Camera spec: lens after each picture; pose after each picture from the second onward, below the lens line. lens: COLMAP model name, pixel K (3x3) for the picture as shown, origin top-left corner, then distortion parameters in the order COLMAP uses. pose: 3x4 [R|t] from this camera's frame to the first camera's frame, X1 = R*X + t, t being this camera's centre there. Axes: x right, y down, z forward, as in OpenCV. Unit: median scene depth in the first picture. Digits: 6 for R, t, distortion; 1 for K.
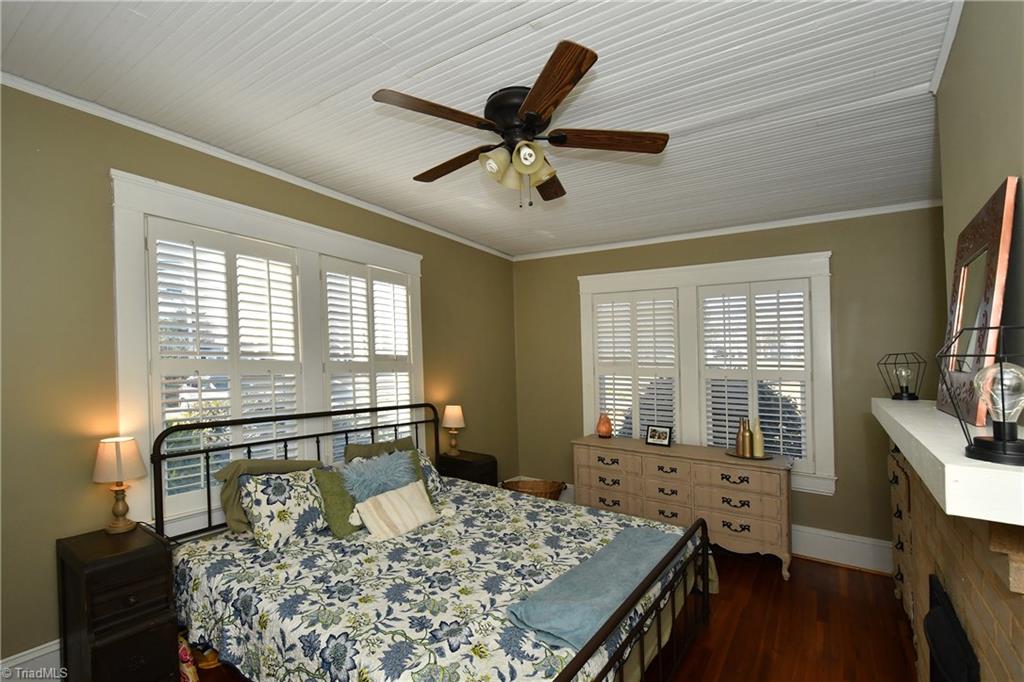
lens RADIAL K [[464.0, 0, 504.6], [0, 464.0, 359.0], [0, 0, 1]] dist [0.001476, -0.000040]
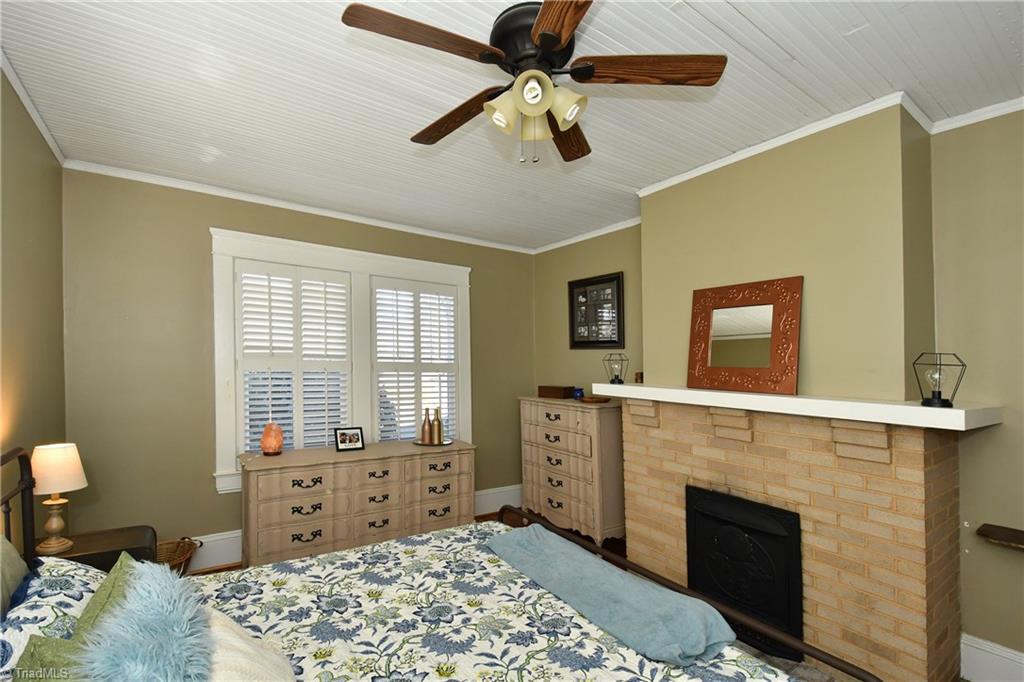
lens RADIAL K [[464.0, 0, 504.6], [0, 464.0, 359.0], [0, 0, 1]] dist [0.001476, -0.000040]
pose [[0.376724, -0.003564, 0.926319, -0.409028], [-0.020001, 0.999728, 0.011981, -0.002020], [-0.926110, -0.023041, 0.376550, 0.452770]]
